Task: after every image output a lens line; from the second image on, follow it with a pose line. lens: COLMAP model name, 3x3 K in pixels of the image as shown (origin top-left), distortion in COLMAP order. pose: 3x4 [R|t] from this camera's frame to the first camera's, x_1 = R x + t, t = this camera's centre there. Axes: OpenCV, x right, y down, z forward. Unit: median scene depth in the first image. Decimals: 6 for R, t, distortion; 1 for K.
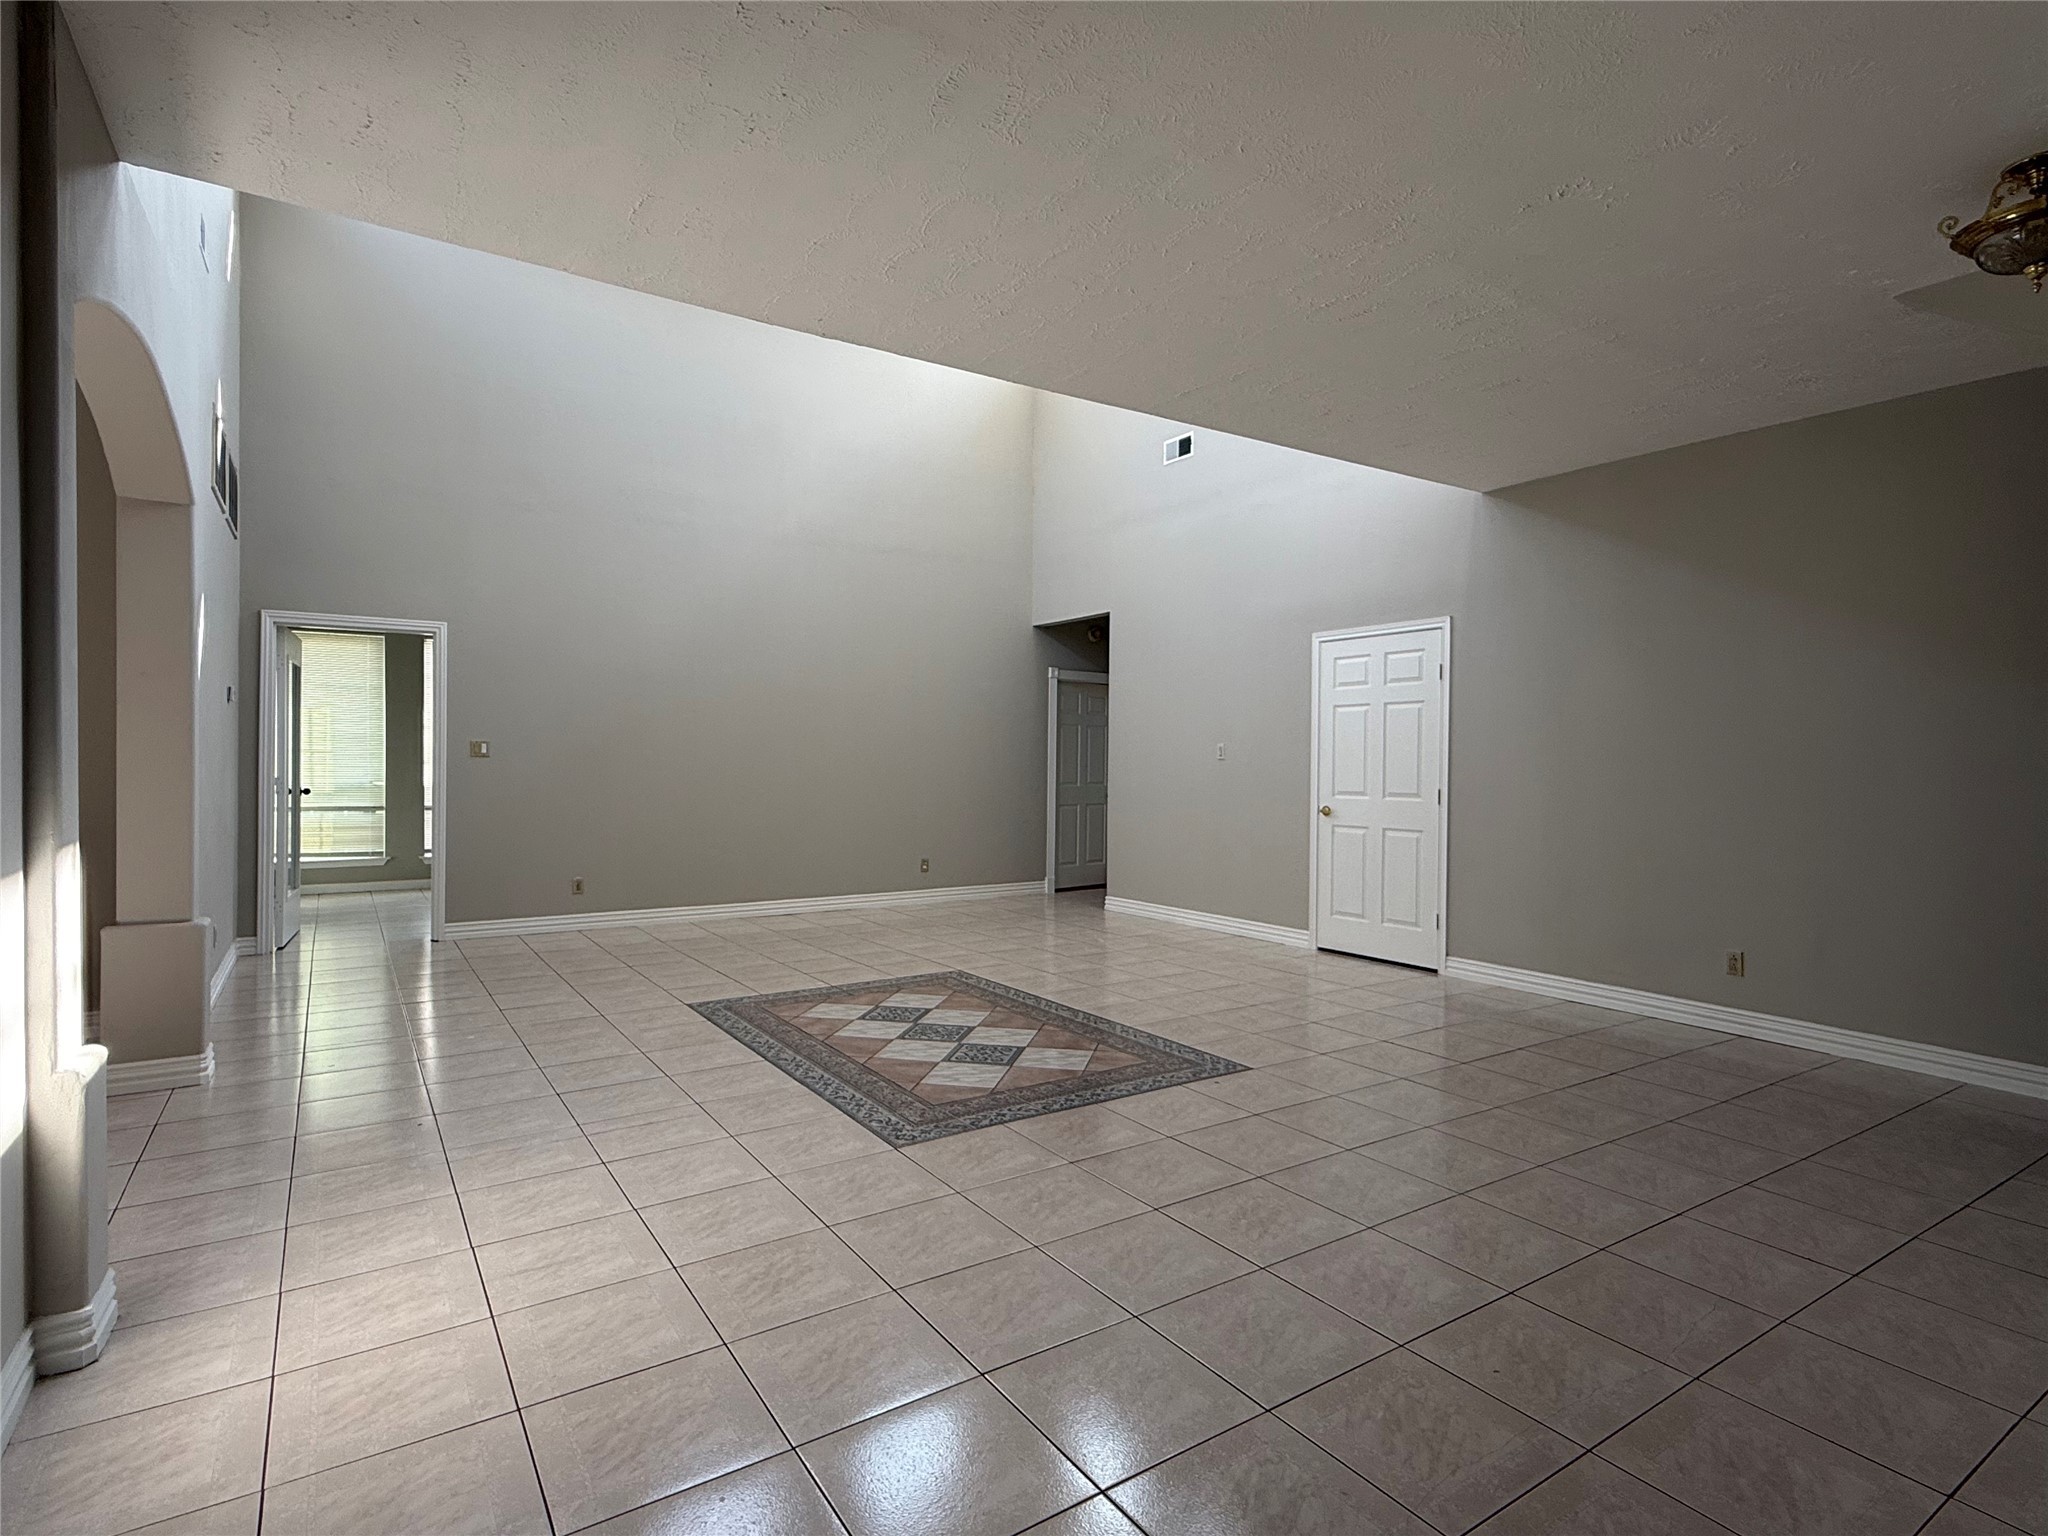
lens RADIAL K [[1103.4, 0, 1035.7], [0, 1103.4, 763.1], [0, 0, 1]] dist [0.031232, -0.001331]
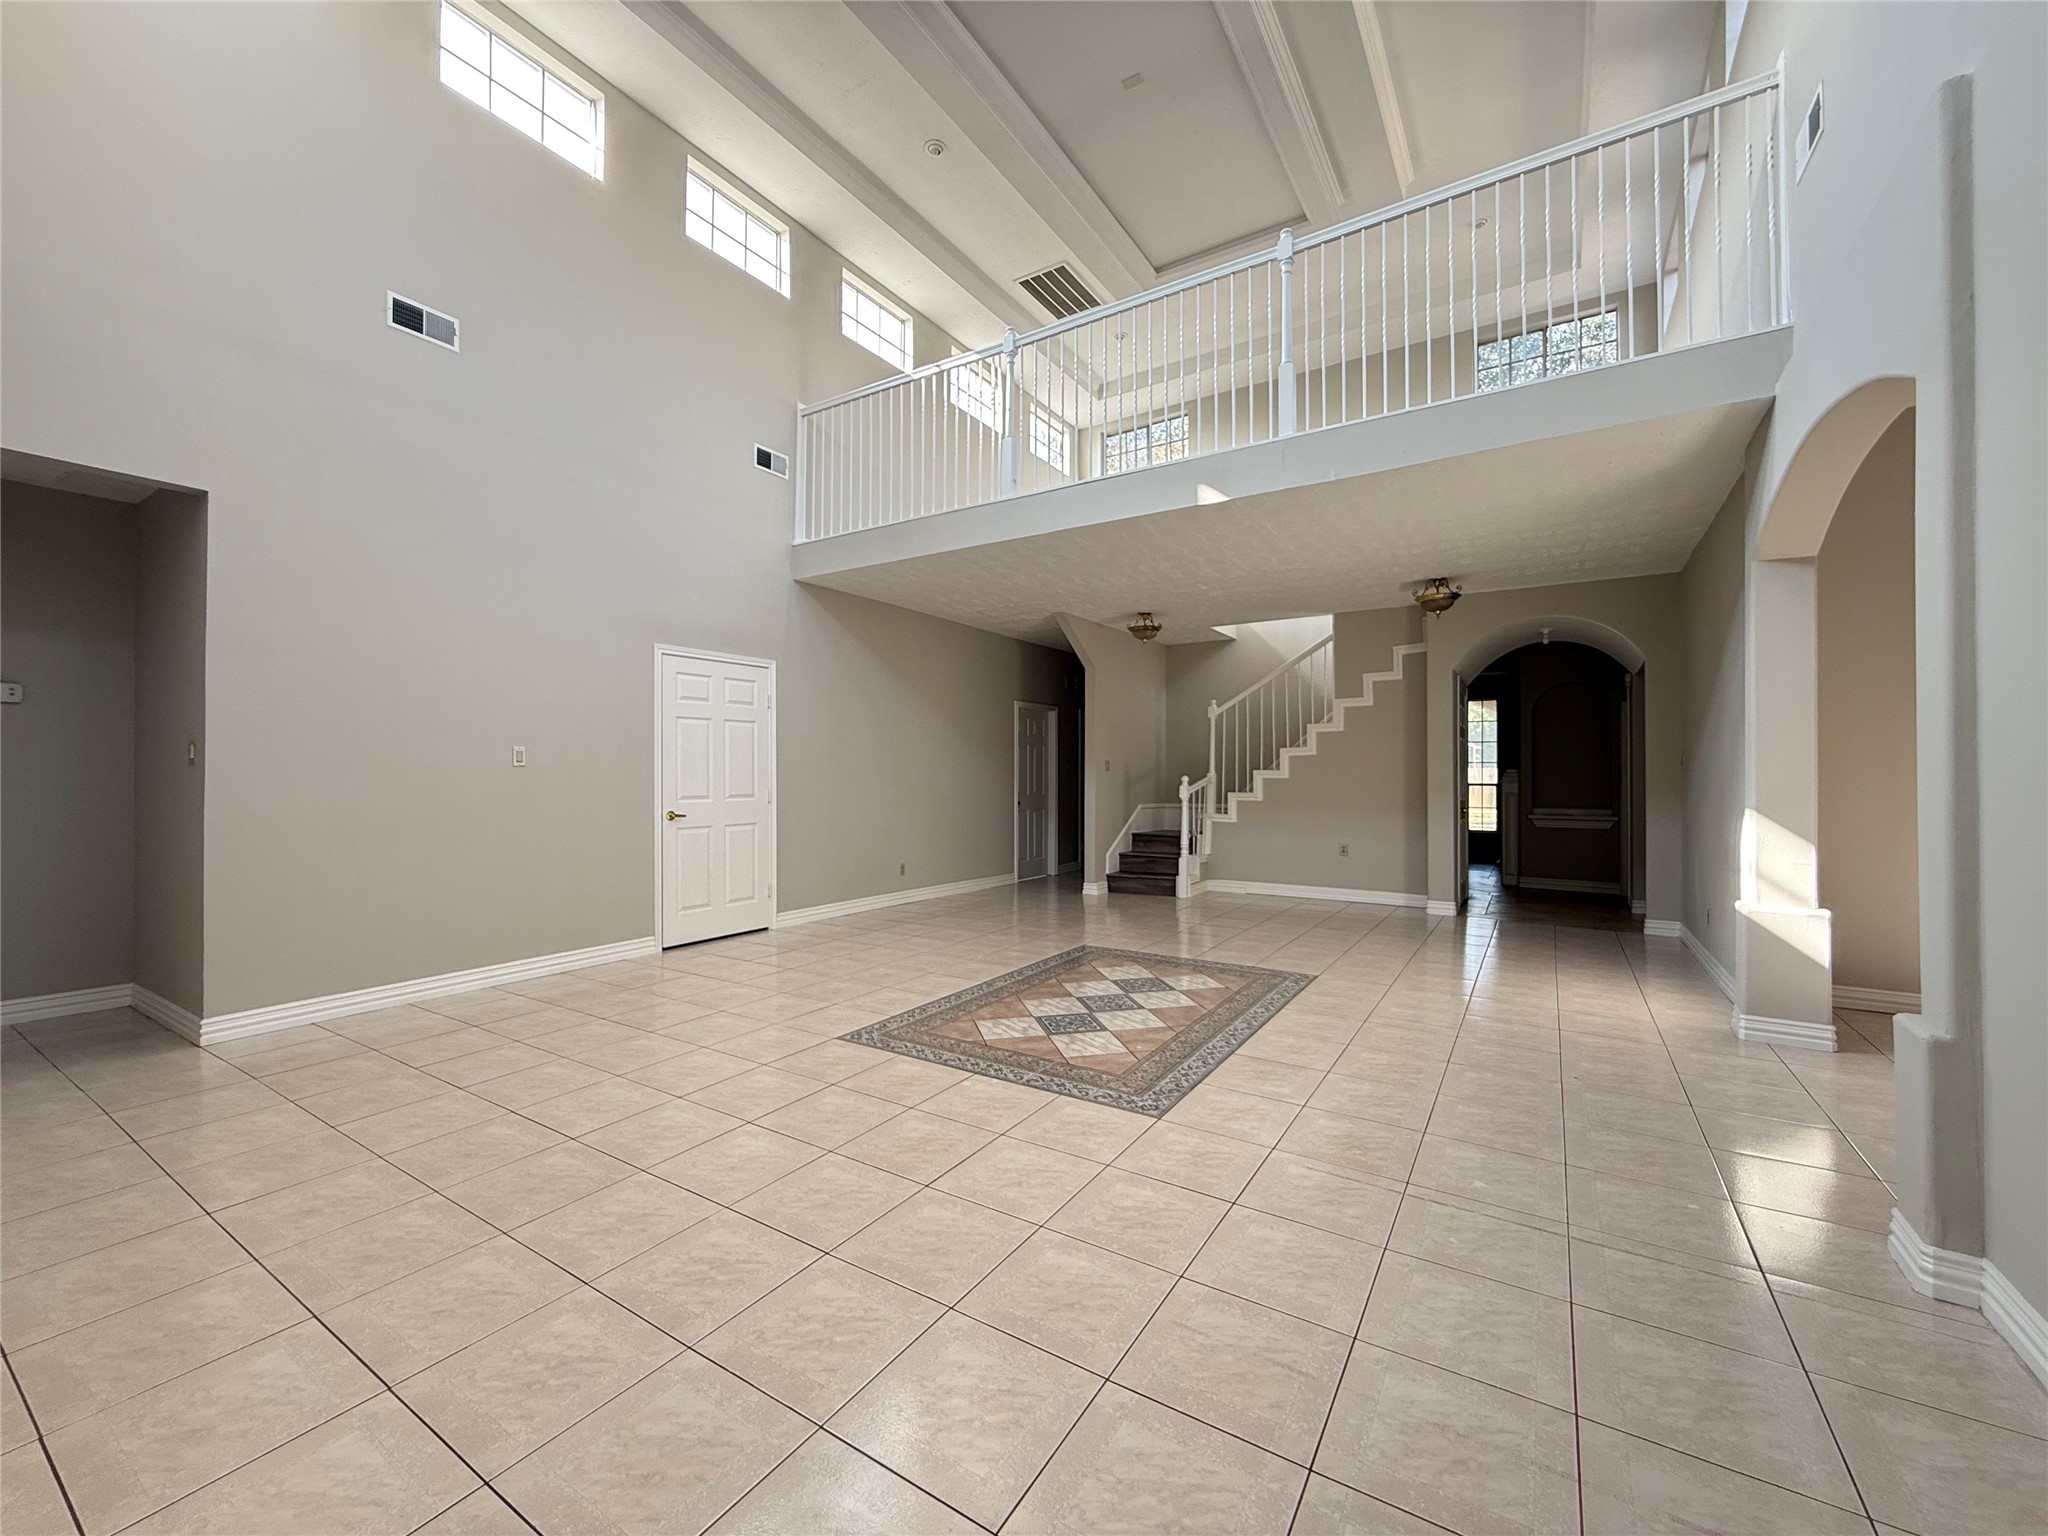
lens RADIAL K [[814.5, 0, 1028.4], [0, 814.5, 763.9], [0, 0, 1]] dist [-0.000366, 0.002258]
pose [[-0.427949, 0.009354, 0.903755, -0.649428], [0.000093, 0.999947, -0.010305, 0.002318], [-0.903803, -0.004326, -0.427927, 1.135304]]
